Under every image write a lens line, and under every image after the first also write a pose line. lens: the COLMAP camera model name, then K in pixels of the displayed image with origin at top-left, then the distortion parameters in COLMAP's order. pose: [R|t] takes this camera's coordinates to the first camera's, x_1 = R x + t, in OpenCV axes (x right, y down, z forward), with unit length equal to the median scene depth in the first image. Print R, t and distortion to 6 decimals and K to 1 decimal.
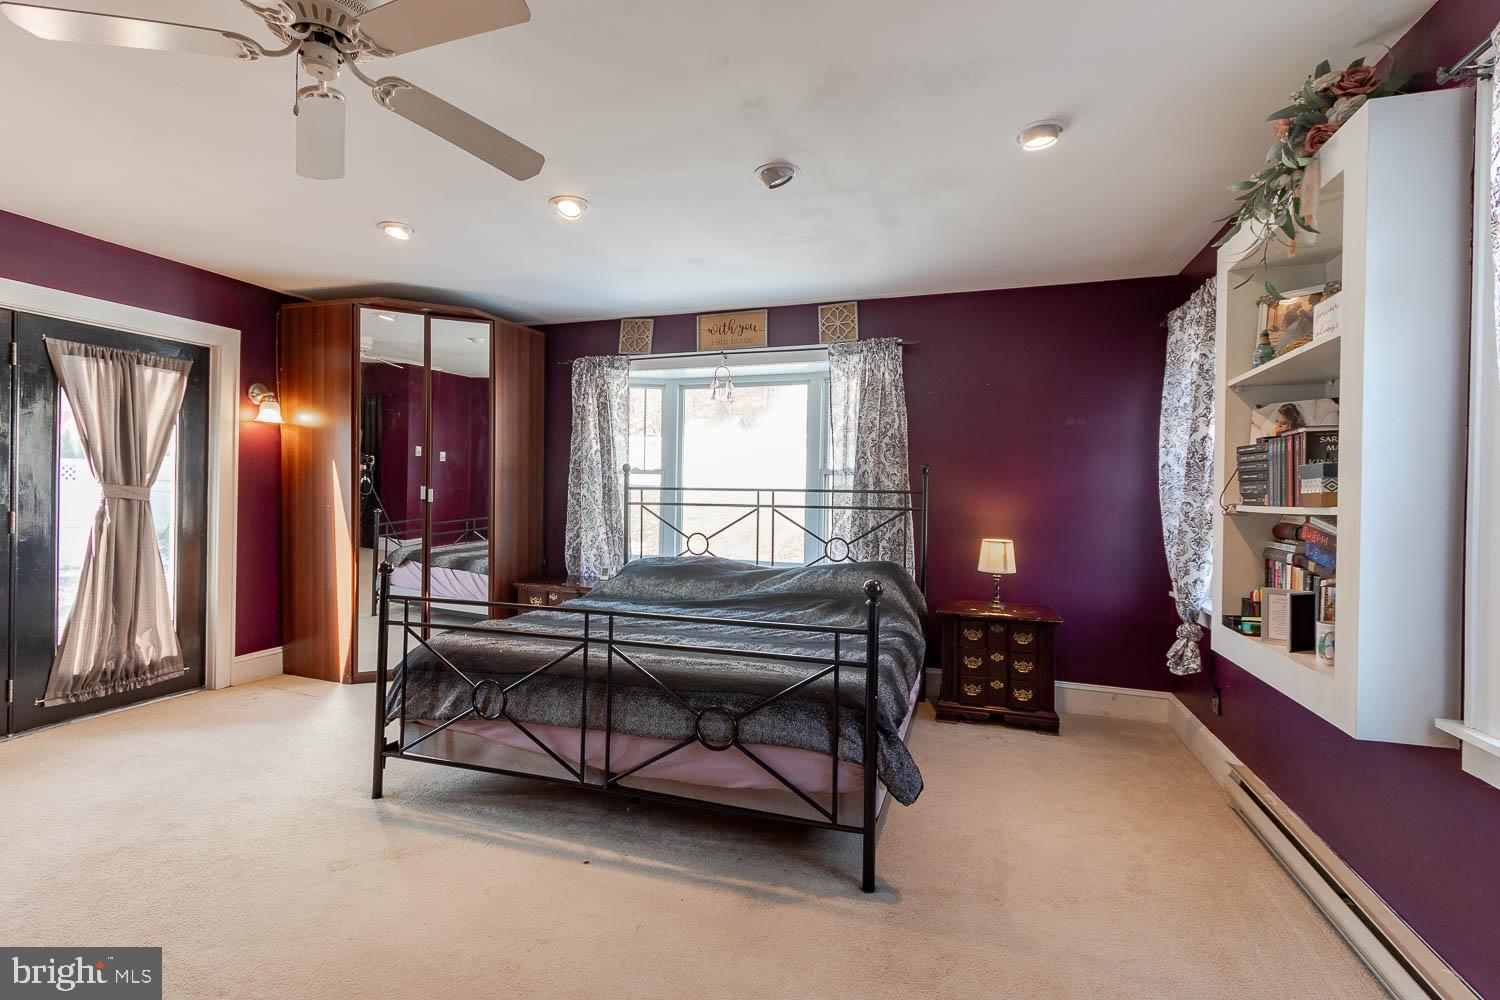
lens RADIAL K [[707.8, 0, 750.0], [0, 707.8, 500.0], [0, 0, 1]] dist [0.003354, 0.000378]
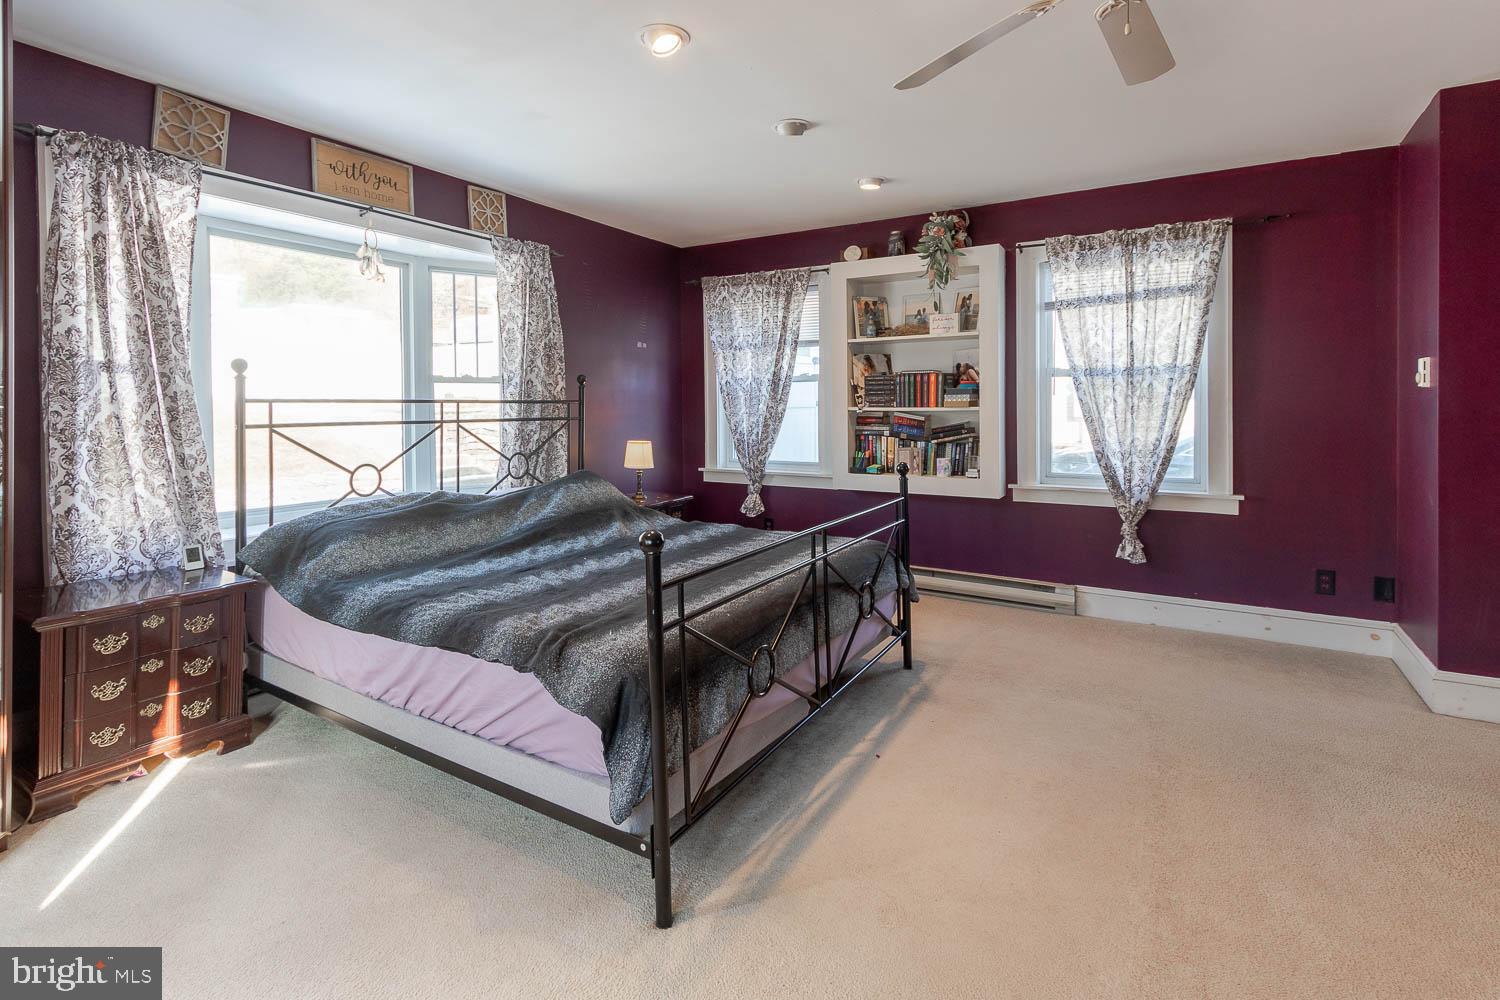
lens RADIAL K [[691.0, 0, 749.2], [0, 691.0, 417.4], [0, 0, 1]] dist [-0.000139, -0.000151]
pose [[0.234066, -0.033026, 0.971660, -0.663912], [0.014411, 0.999431, 0.030498, -0.015147], [-0.972114, 0.006864, 0.234408, 0.494858]]
